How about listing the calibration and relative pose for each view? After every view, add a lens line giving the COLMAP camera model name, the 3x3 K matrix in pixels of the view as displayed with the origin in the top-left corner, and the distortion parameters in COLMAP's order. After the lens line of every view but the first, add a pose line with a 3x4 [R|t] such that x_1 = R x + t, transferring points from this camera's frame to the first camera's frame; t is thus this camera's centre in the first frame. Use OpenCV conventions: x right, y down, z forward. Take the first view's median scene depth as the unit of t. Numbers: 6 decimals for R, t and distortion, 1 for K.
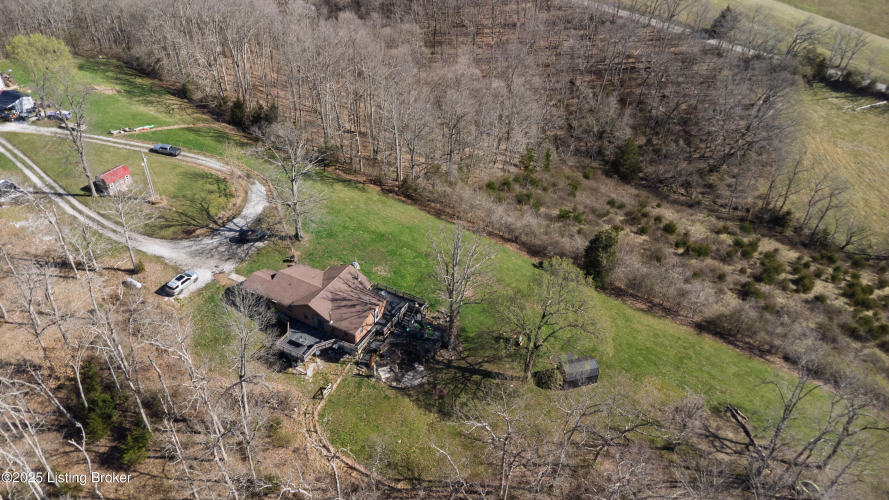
lens RADIAL K [[639.2, 0, 444.5], [0, 639.2, 250.0], [0, 0, 1]] dist [0.003223, -0.002063]
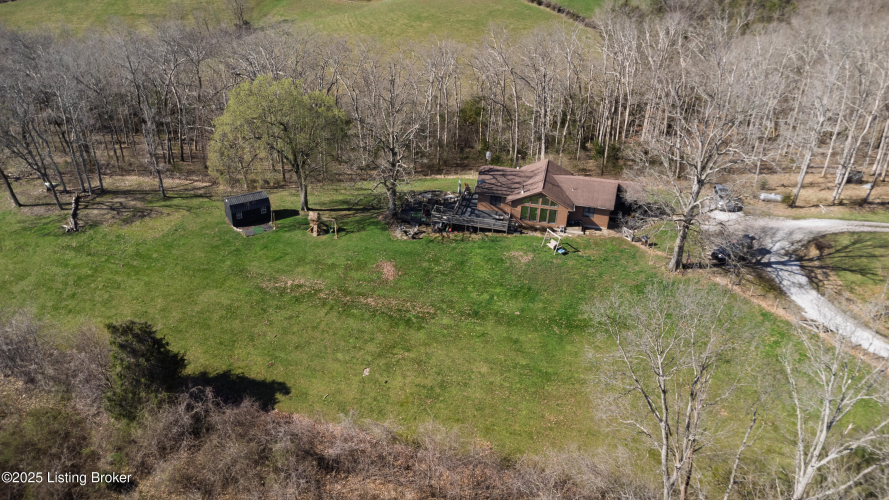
lens RADIAL K [[644.5, 0, 444.5], [0, 644.5, 250.0], [0, 0, 1]] dist [0.012877, 0.001458]
pose [[-0.962630, 0.076372, -0.259827, 0.149193], [-0.207925, 0.406305, 0.889766, -0.539943], [0.173522, 0.910540, -0.375242, 1.188451]]
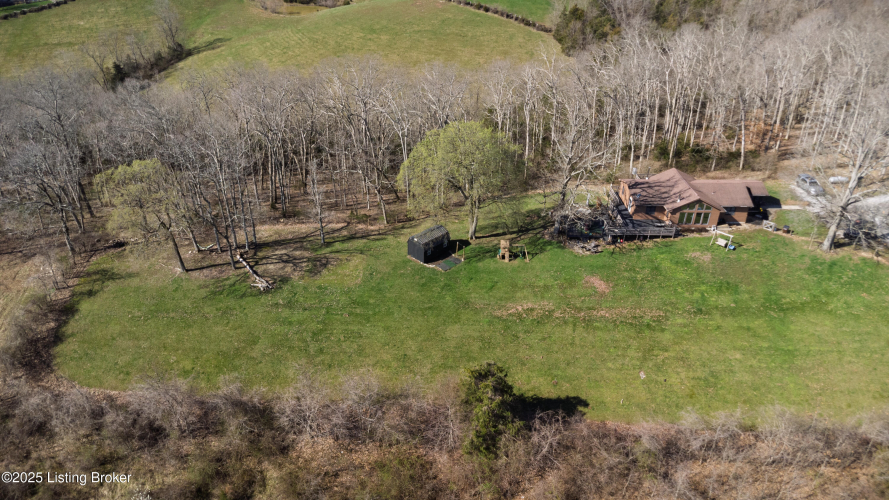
lens RADIAL K [[639.2, 0, 444.5], [0, 639.2, 250.0], [0, 0, 1]] dist [0.003223, -0.002063]
pose [[-0.871814, 0.202318, -0.446103, 0.509110], [-0.330808, 0.428476, 0.840817, -0.512681], [0.361258, 0.880611, -0.306623, 1.078430]]
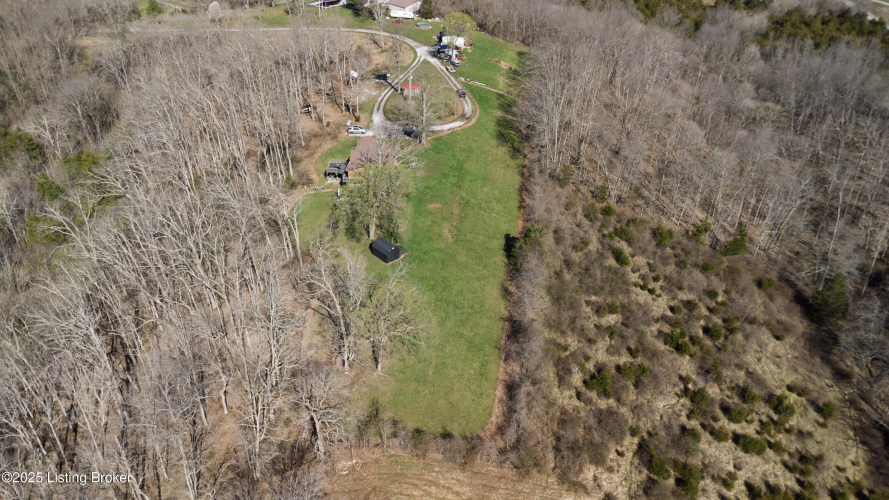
lens RADIAL K [[639.2, 0, 444.5], [0, 639.2, 250.0], [0, 0, 1]] dist [0.003223, -0.002063]
pose [[0.453841, 0.453256, -0.767195, 1.113985], [-0.541572, 0.824011, 0.166450, -0.093107], [0.707621, 0.339949, 0.619441, 0.157002]]
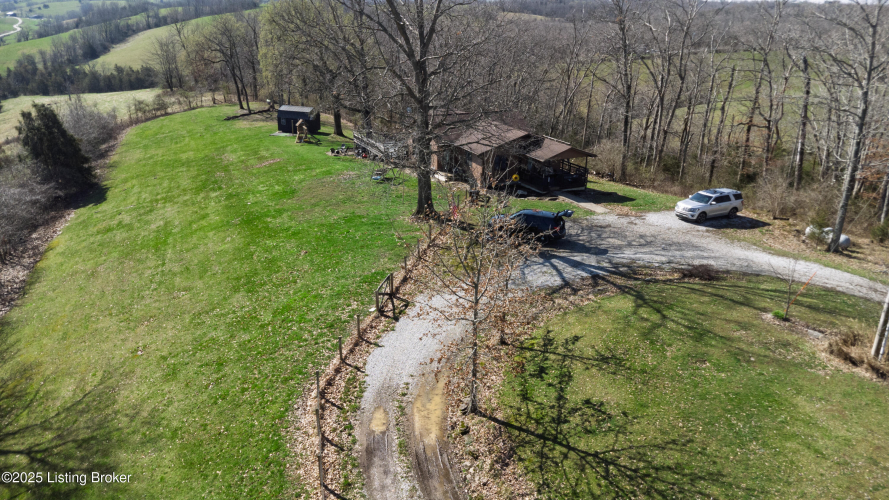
lens RADIAL K [[639.2, 0, 444.5], [0, 639.2, 250.0], [0, 0, 1]] dist [0.003223, -0.002063]
pose [[-0.810853, -0.253566, 0.527466, -0.460065], [0.316876, 0.567520, 0.759941, -0.316541], [-0.492043, 0.783342, -0.379826, 1.174905]]
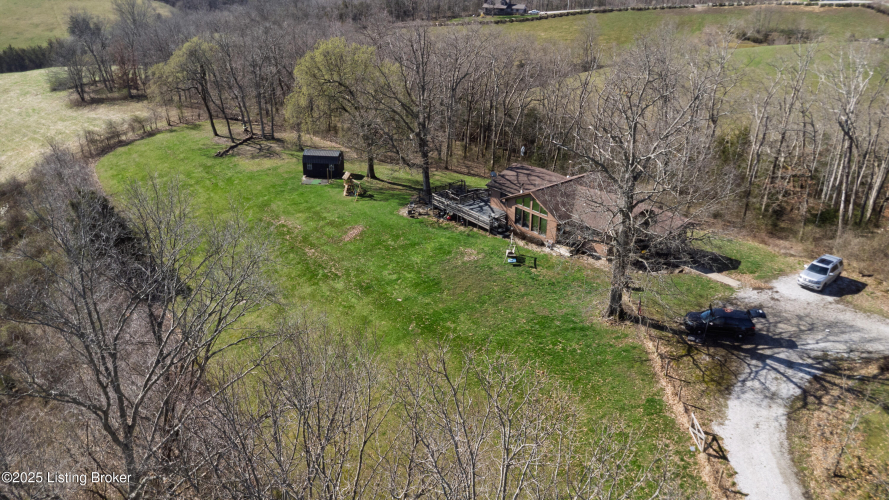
lens RADIAL K [[639.2, 0, 444.5], [0, 639.2, 250.0], [0, 0, 1]] dist [0.003223, -0.002063]
pose [[-0.925199, -0.205492, 0.319030, -0.252017], [0.190871, 0.474621, 0.859246, -0.457891], [-0.327986, 0.855867, -0.399896, 1.189949]]
